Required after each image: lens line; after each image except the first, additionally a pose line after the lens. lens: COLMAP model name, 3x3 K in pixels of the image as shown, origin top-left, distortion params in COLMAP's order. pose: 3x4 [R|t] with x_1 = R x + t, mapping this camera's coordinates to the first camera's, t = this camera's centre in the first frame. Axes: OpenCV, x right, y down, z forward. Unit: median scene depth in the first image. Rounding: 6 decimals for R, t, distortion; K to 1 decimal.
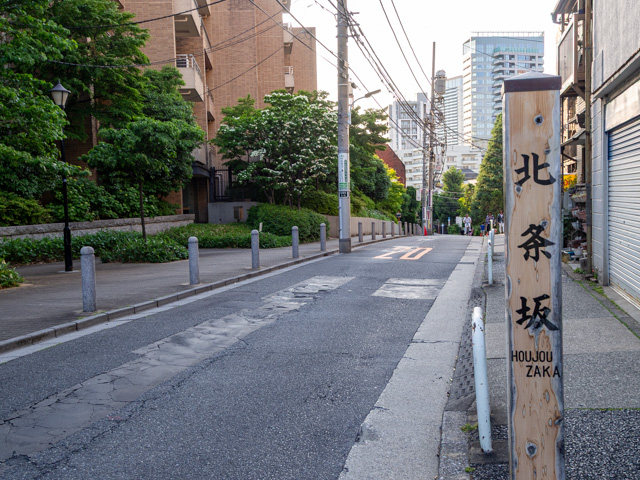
lens RADIAL K [[669.6, 0, 320.0], [0, 669.6, 240.0], [0, 0, 1]] dist [0.028397, -0.013755]
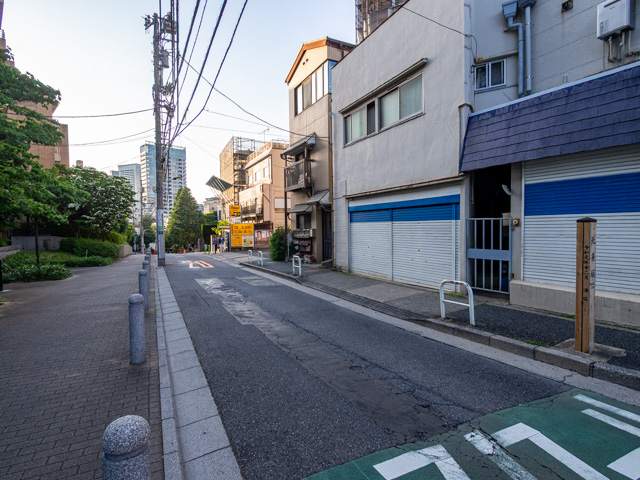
lens RADIAL K [[343.0, 0, 320.0], [0, 343.0, 240.0], [0, 0, 1]] dist [0.004281, 0.000219]
pose [[0.750205, -0.007273, 0.661166, -0.198691], [0.033677, 0.999062, -0.027222, -0.008587], [-0.660348, 0.042688, 0.749746, 0.037958]]
